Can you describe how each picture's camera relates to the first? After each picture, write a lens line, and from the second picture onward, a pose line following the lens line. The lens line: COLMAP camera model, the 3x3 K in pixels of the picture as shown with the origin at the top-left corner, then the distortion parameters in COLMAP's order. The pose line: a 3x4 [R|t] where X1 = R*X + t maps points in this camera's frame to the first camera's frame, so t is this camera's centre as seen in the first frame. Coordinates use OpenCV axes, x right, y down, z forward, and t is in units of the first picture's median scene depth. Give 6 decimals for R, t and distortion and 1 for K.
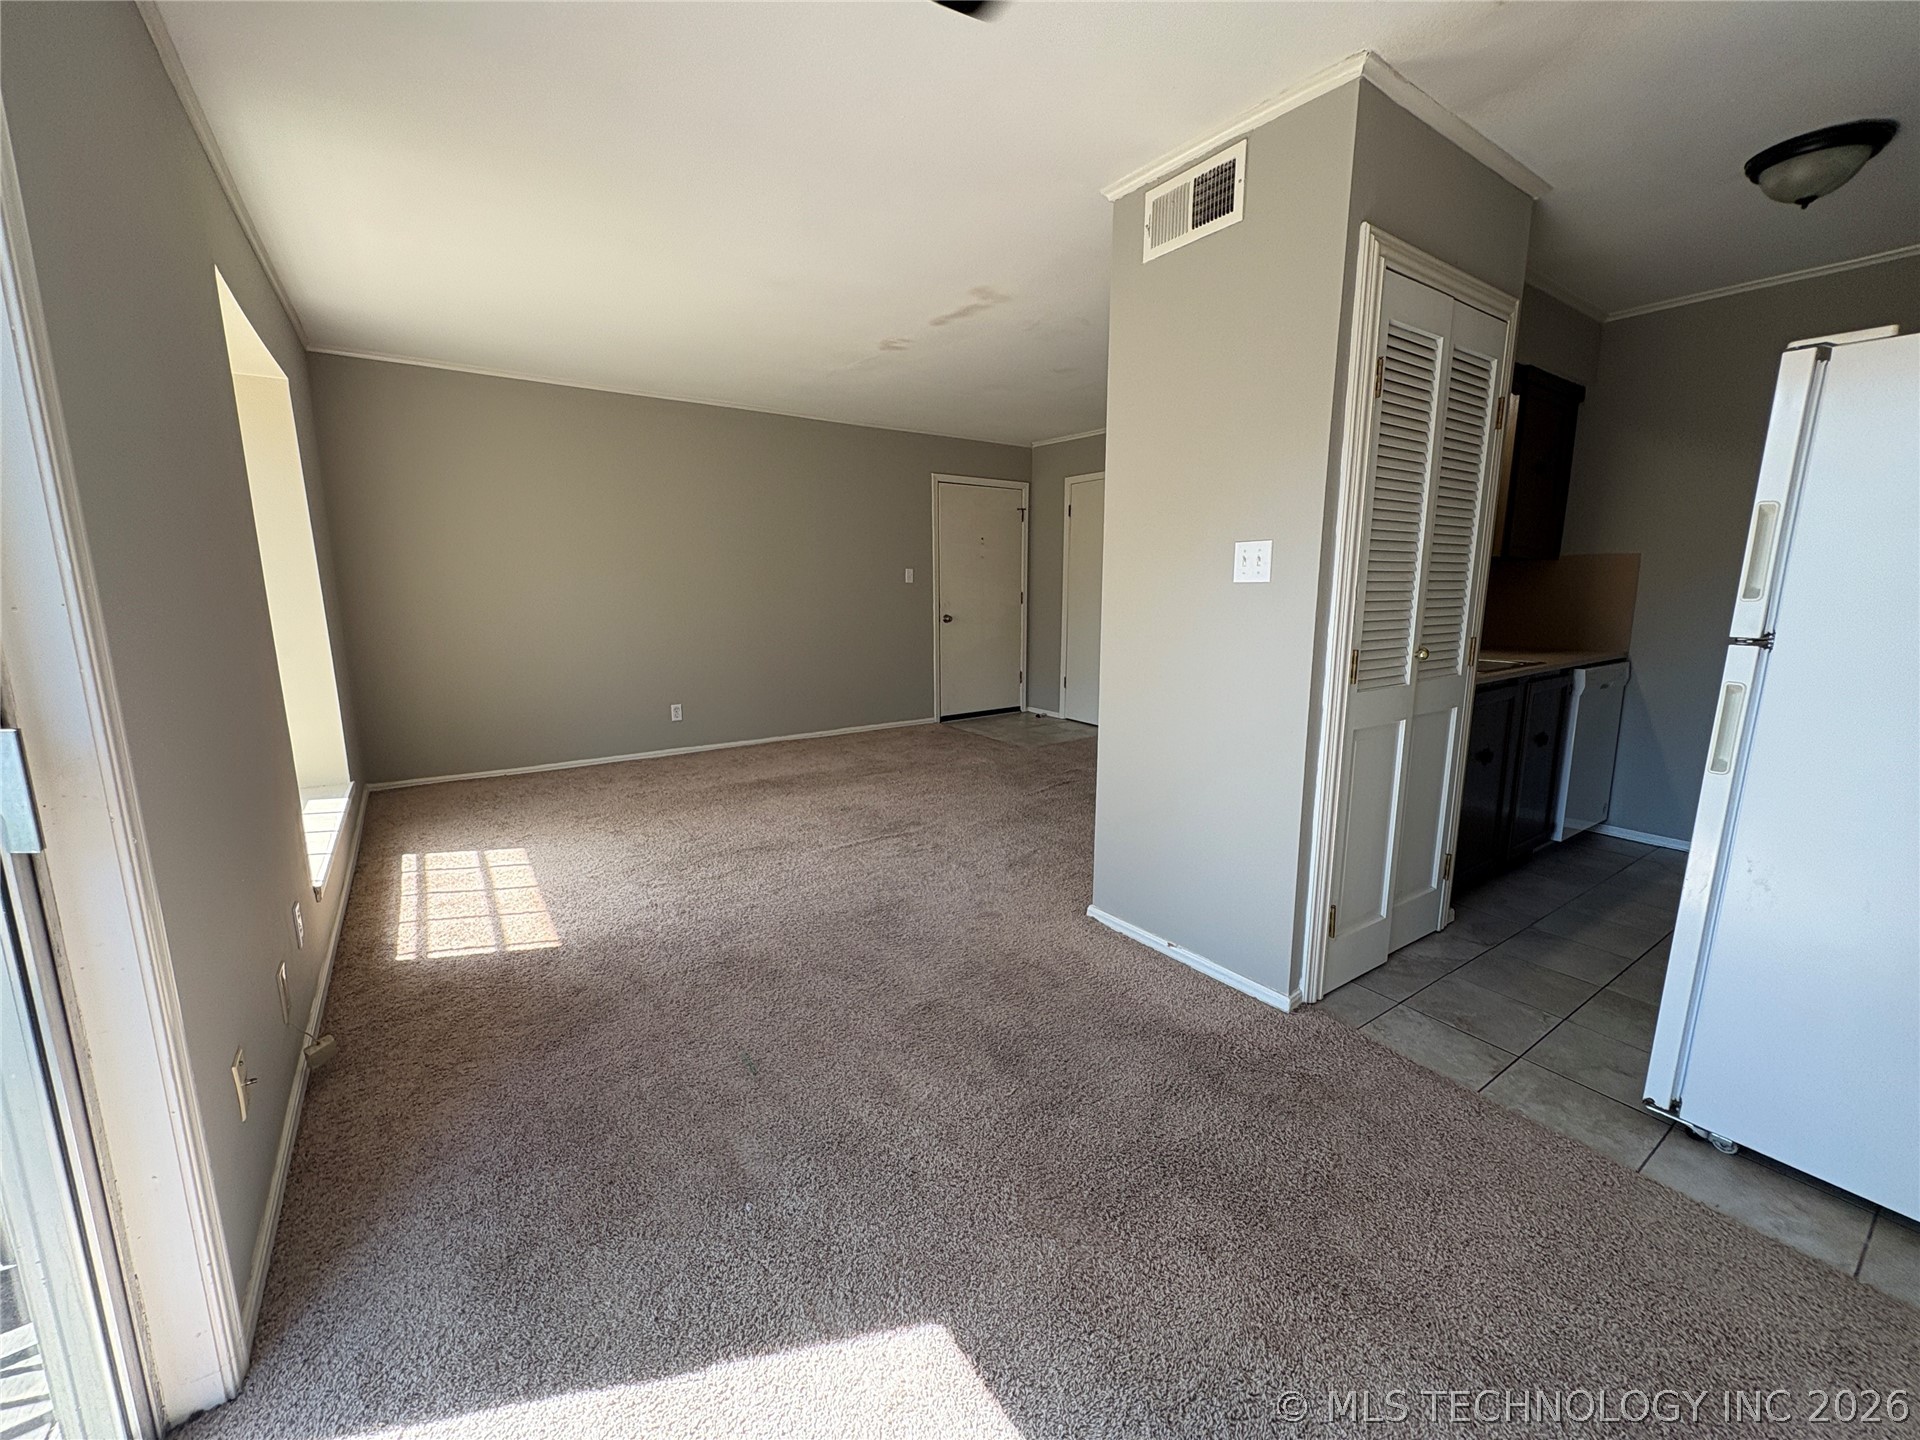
lens RADIAL K [[764.0, 0, 954.6], [0, 764.0, 717.4], [0, 0, 1]] dist [0.002513, 0.000051]
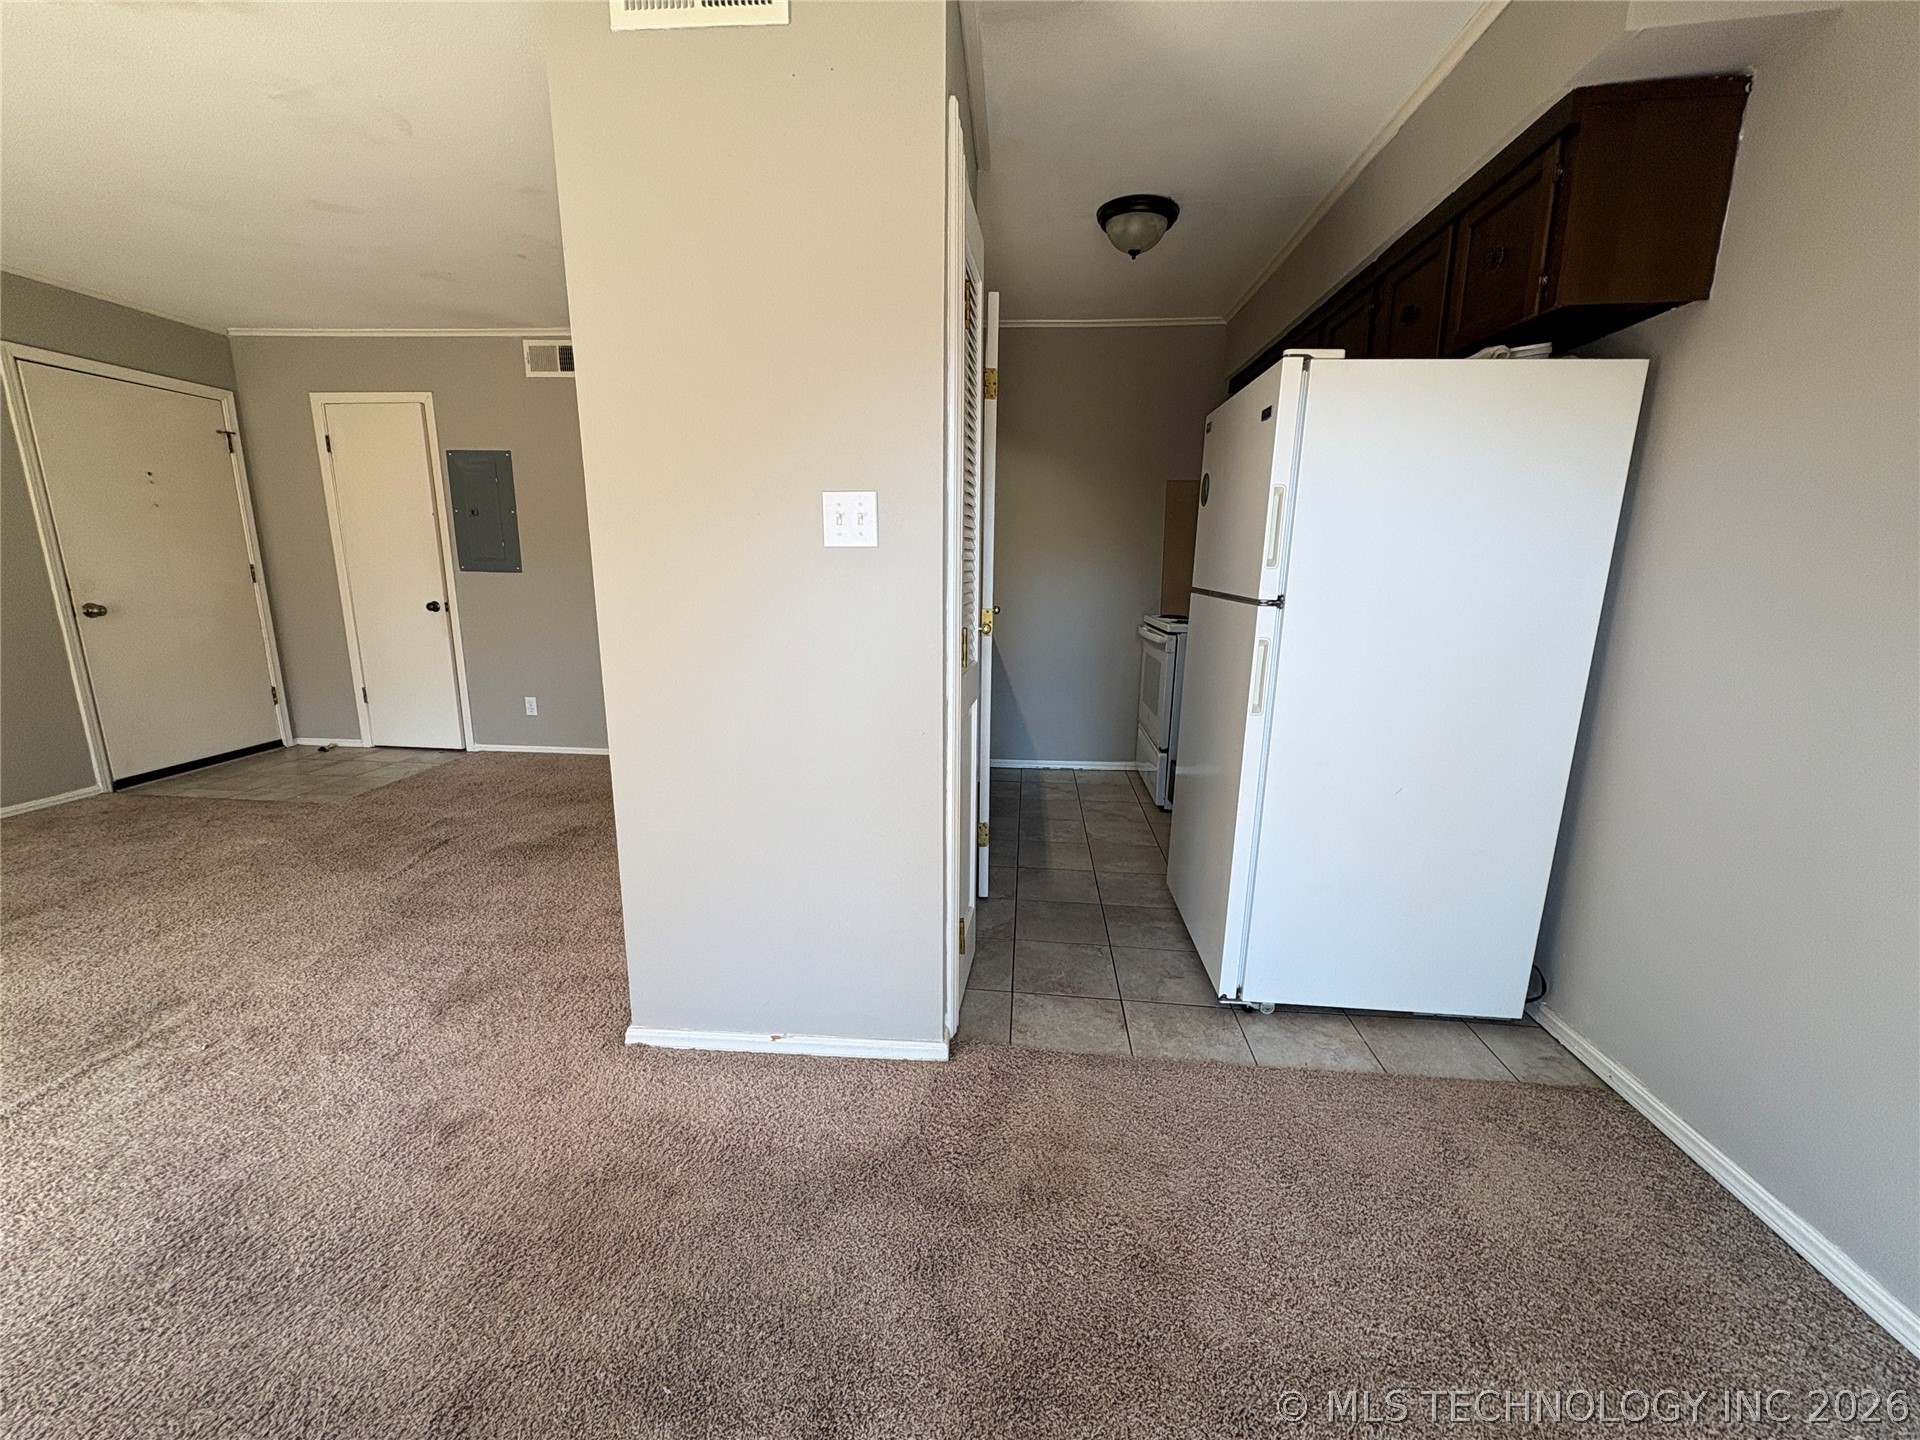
lens RADIAL K [[764.0, 0, 960.0], [0, 764.0, 718.8], [0, 0, 1]] dist [0.002513, 0.000051]
pose [[0.632533, -0.148682, 0.760128, -0.092493], [0.124360, 0.988165, 0.089802, -0.040077], [-0.764484, 0.037727, 0.643537, 0.278830]]
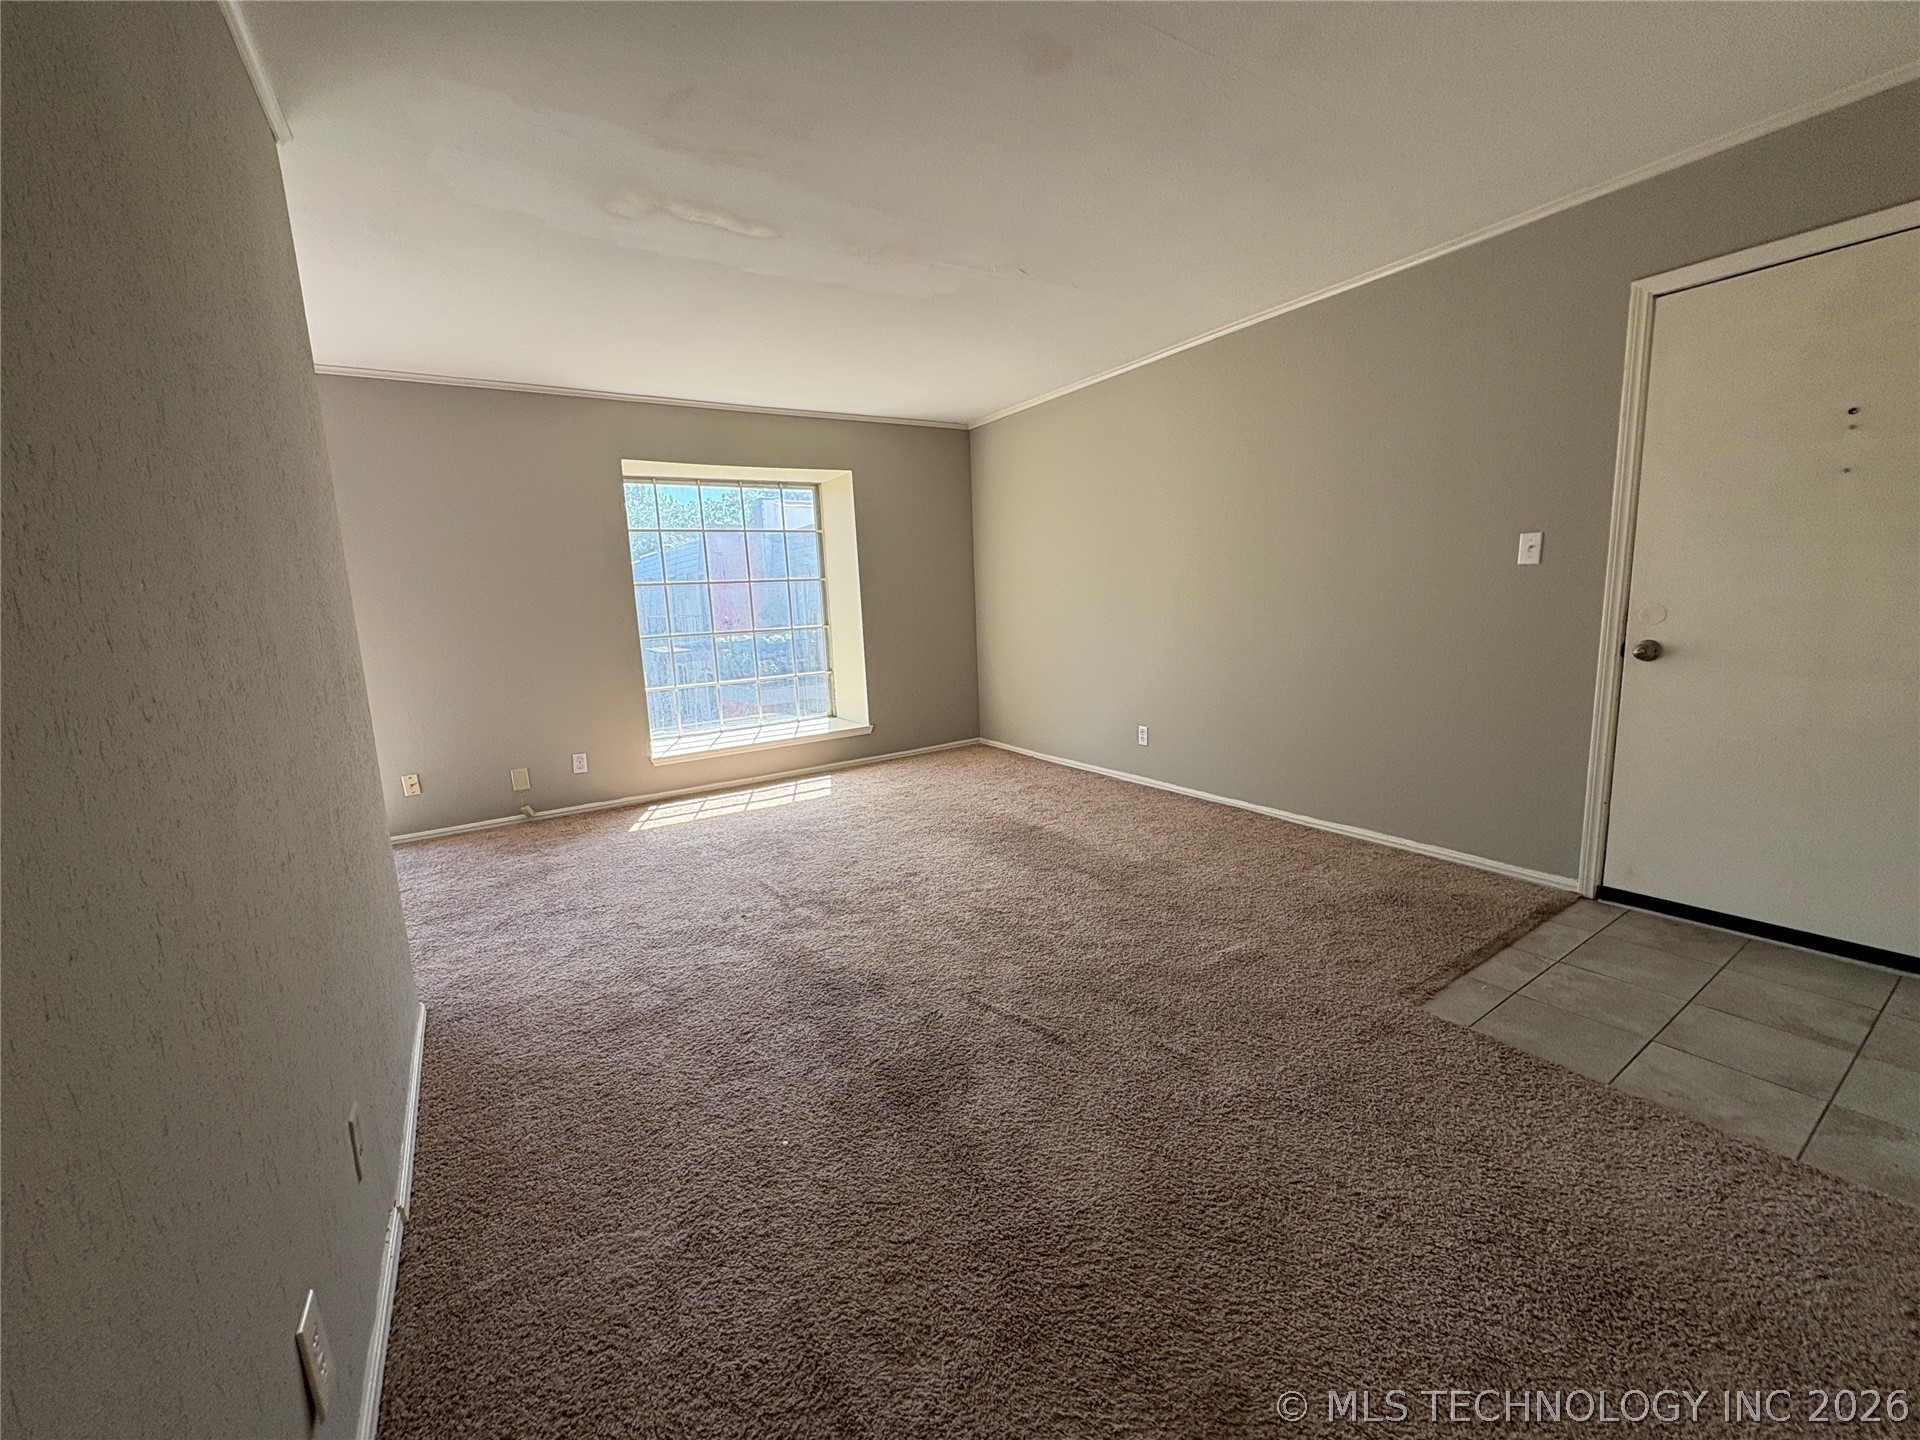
lens RADIAL K [[764.0, 0, 957.8], [0, 764.0, 715.9], [0, 0, 1]] dist [0.002513, 0.000051]
pose [[-0.043603, 0.160890, -0.986009, 0.775016], [-0.128063, 0.977905, 0.165231, -0.227516], [0.990807, 0.133476, -0.022036, 1.300600]]
